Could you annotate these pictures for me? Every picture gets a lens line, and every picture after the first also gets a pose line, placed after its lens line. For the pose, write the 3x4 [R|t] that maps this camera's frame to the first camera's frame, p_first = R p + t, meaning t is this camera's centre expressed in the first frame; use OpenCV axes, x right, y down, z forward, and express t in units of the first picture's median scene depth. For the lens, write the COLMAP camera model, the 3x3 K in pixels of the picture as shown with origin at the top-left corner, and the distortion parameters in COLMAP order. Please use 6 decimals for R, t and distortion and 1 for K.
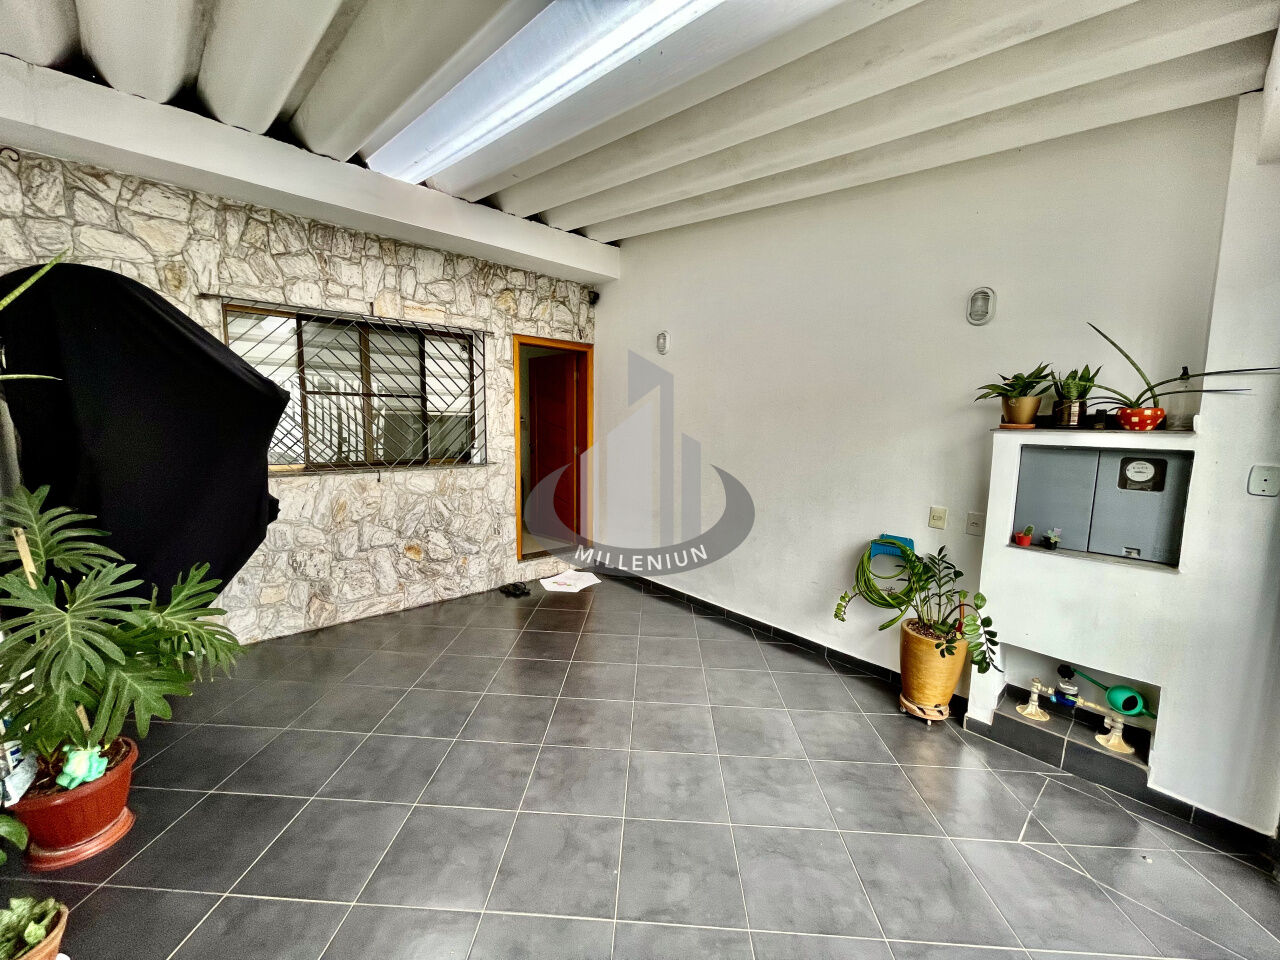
lens RADIAL K [[518.1, 0, 636.6], [0, 518.1, 480.8], [0, 0, 1]] dist [-0.007115, 0.003723]
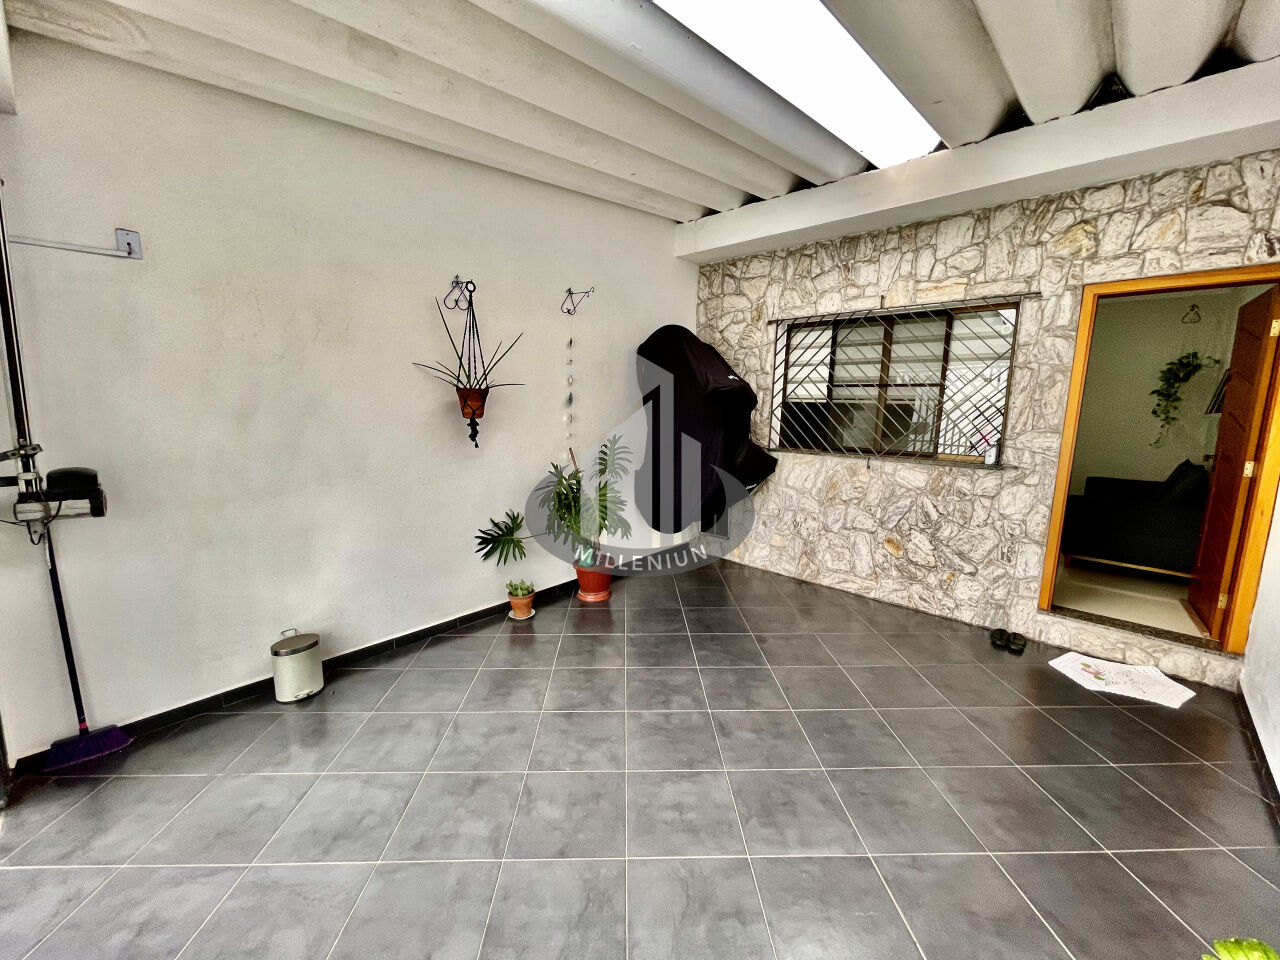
lens RADIAL K [[518.1, 0, 636.6], [0, 518.1, 480.8], [0, 0, 1]] dist [-0.007115, 0.003723]
pose [[0.065230, 0.129929, -0.989375, 0.475606], [-0.133968, 0.983651, 0.120345, -0.034813], [0.988837, 0.124694, 0.081570, 0.427121]]
